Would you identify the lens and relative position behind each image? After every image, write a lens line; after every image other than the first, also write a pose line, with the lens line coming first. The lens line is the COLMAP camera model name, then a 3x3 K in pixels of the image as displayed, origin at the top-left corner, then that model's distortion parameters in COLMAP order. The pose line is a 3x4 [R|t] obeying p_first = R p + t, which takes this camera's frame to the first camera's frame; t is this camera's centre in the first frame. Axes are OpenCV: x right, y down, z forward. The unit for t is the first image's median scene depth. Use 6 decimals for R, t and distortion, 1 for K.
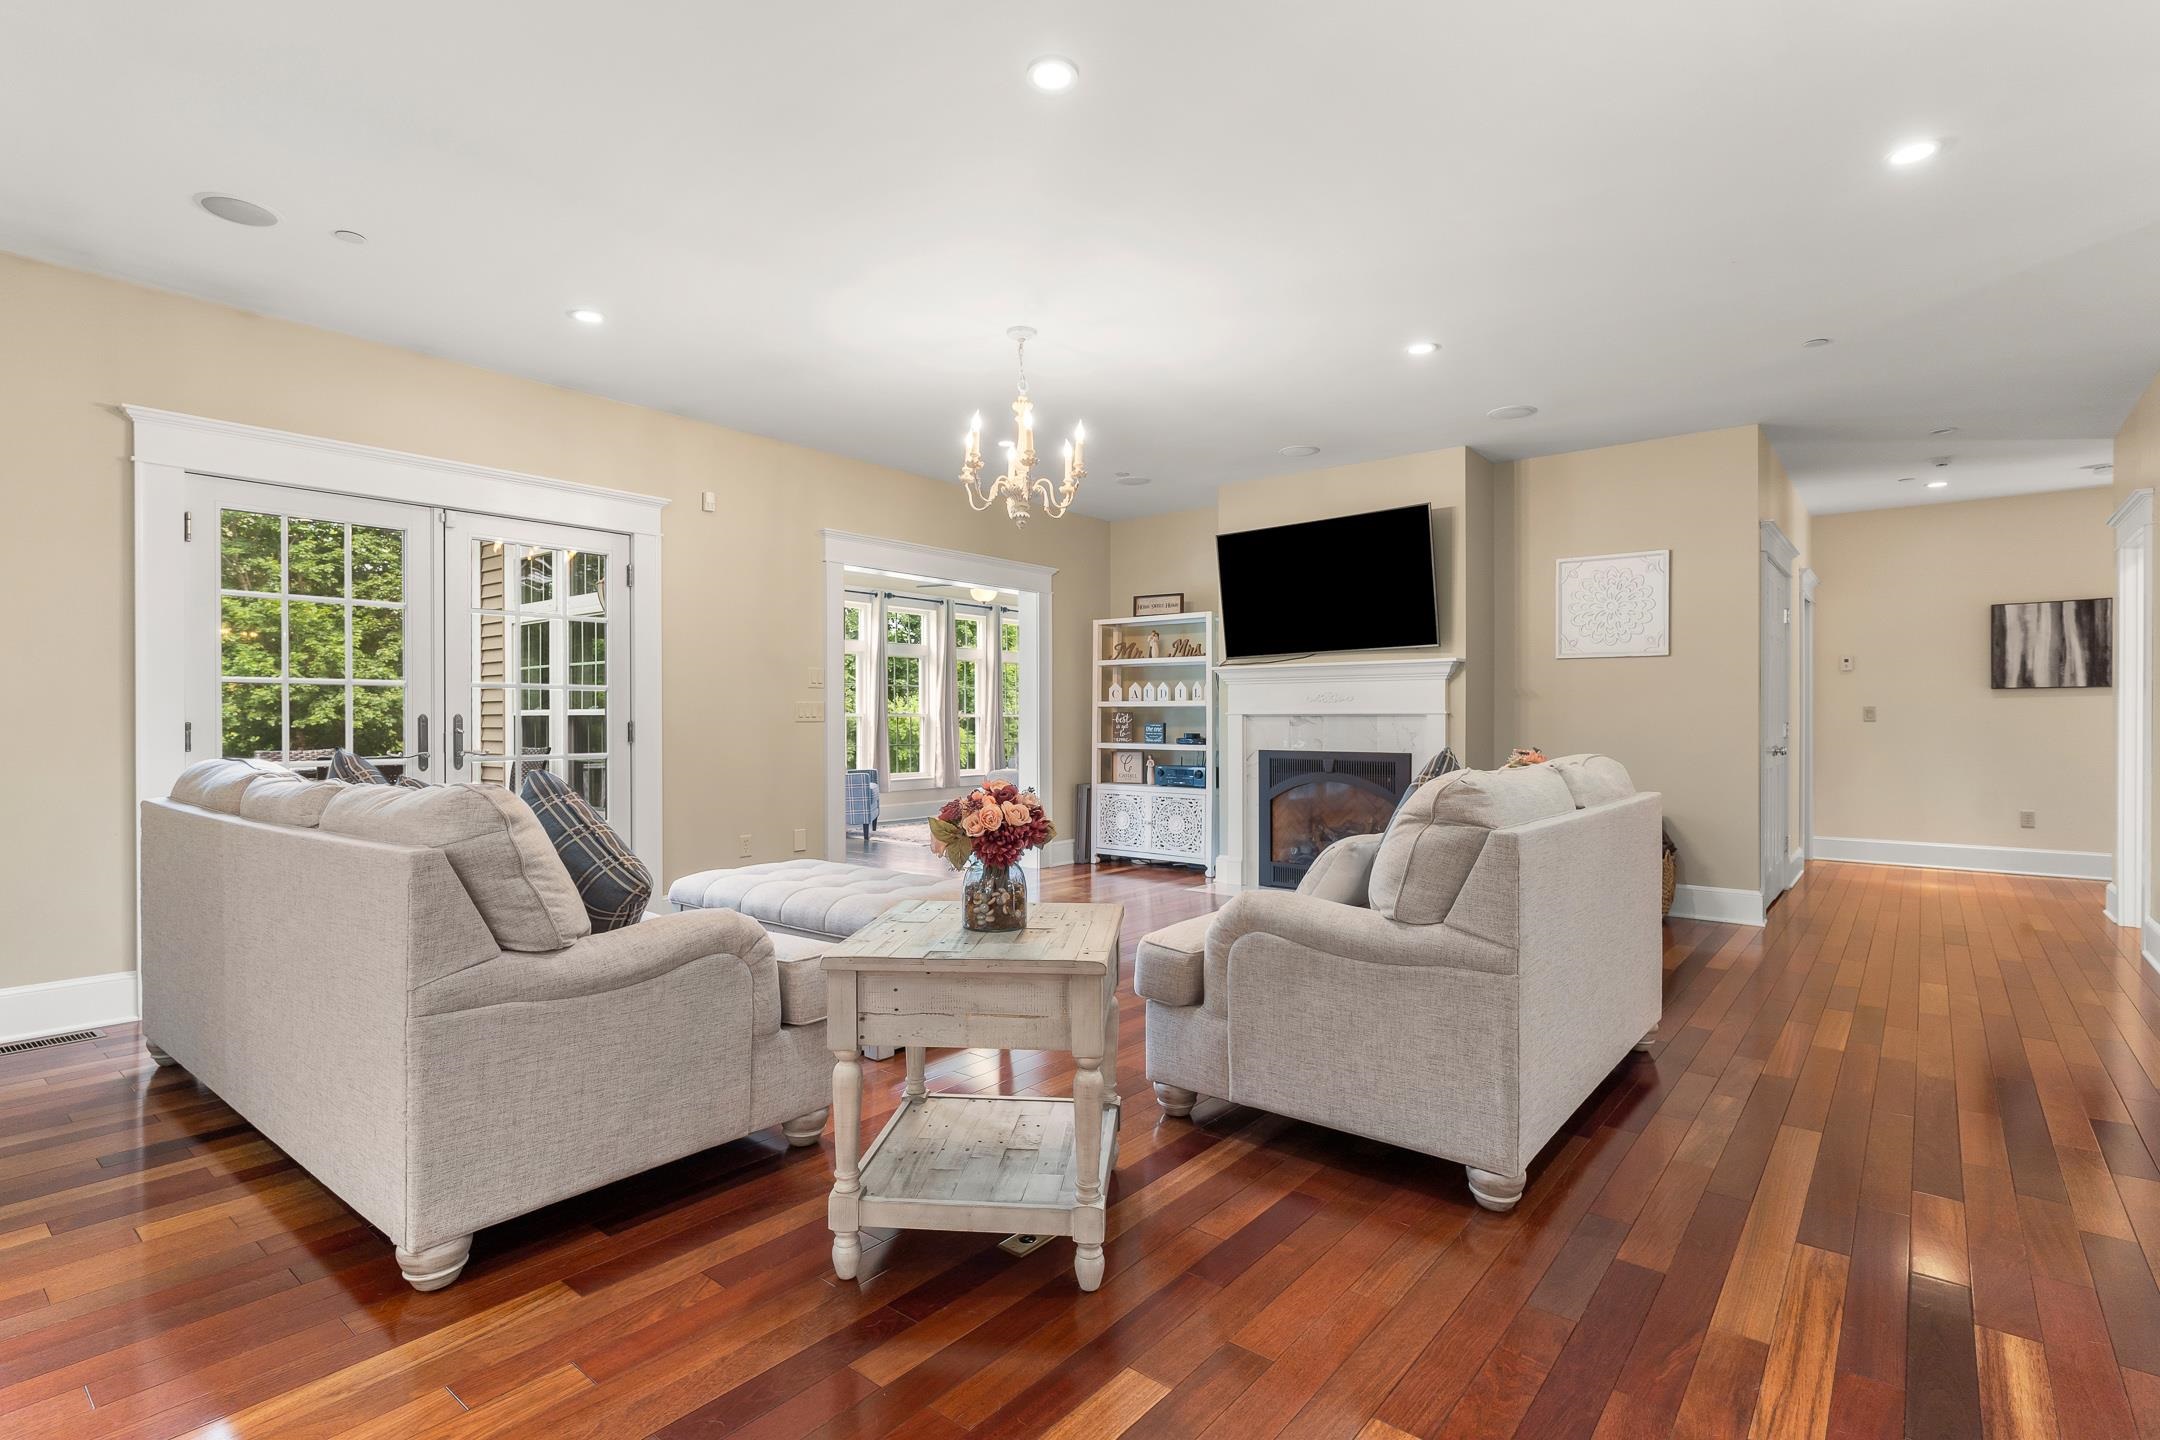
lens RADIAL K [[1044.0, 0, 1077.0], [0, 1044.0, 712.0], [0, 0, 1]] dist [0.006782, 0.000609]
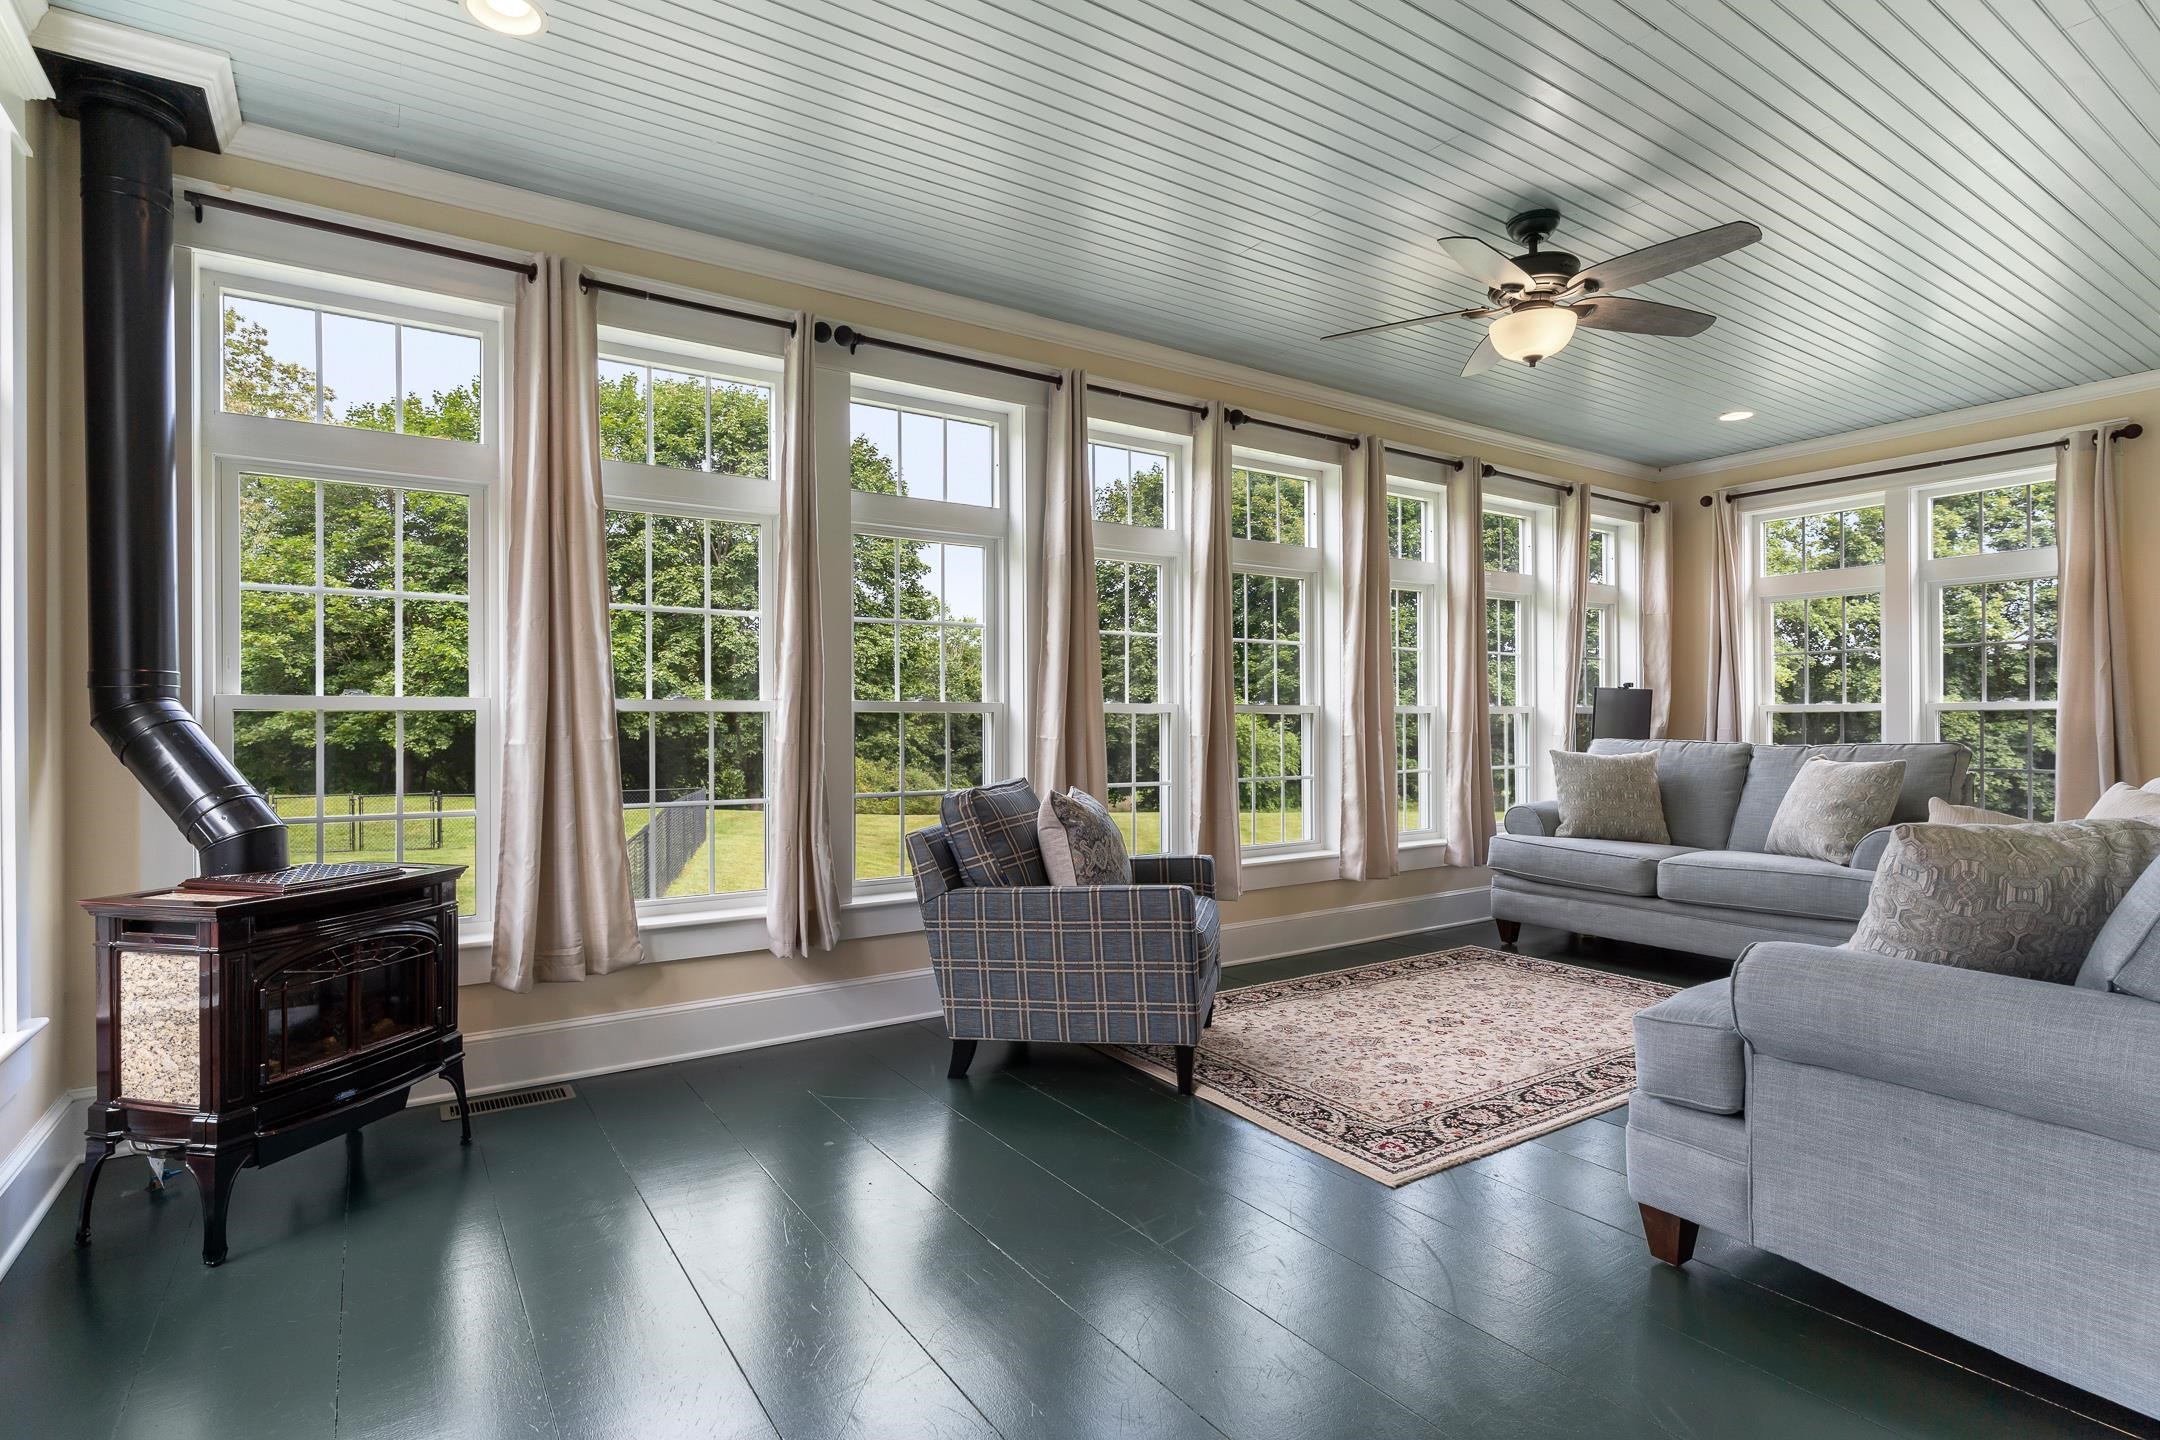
lens RADIAL K [[1074.0, 0, 1074.9], [0, 1074.0, 716.5], [0, 0, 1]] dist [-0.003190, -0.000467]
pose [[0.956708, 0.001060, -0.291047, -0.111209], [0.000182, 0.999991, 0.004241, 0.004282], [0.291049, -0.004110, 0.956699, 0.543884]]
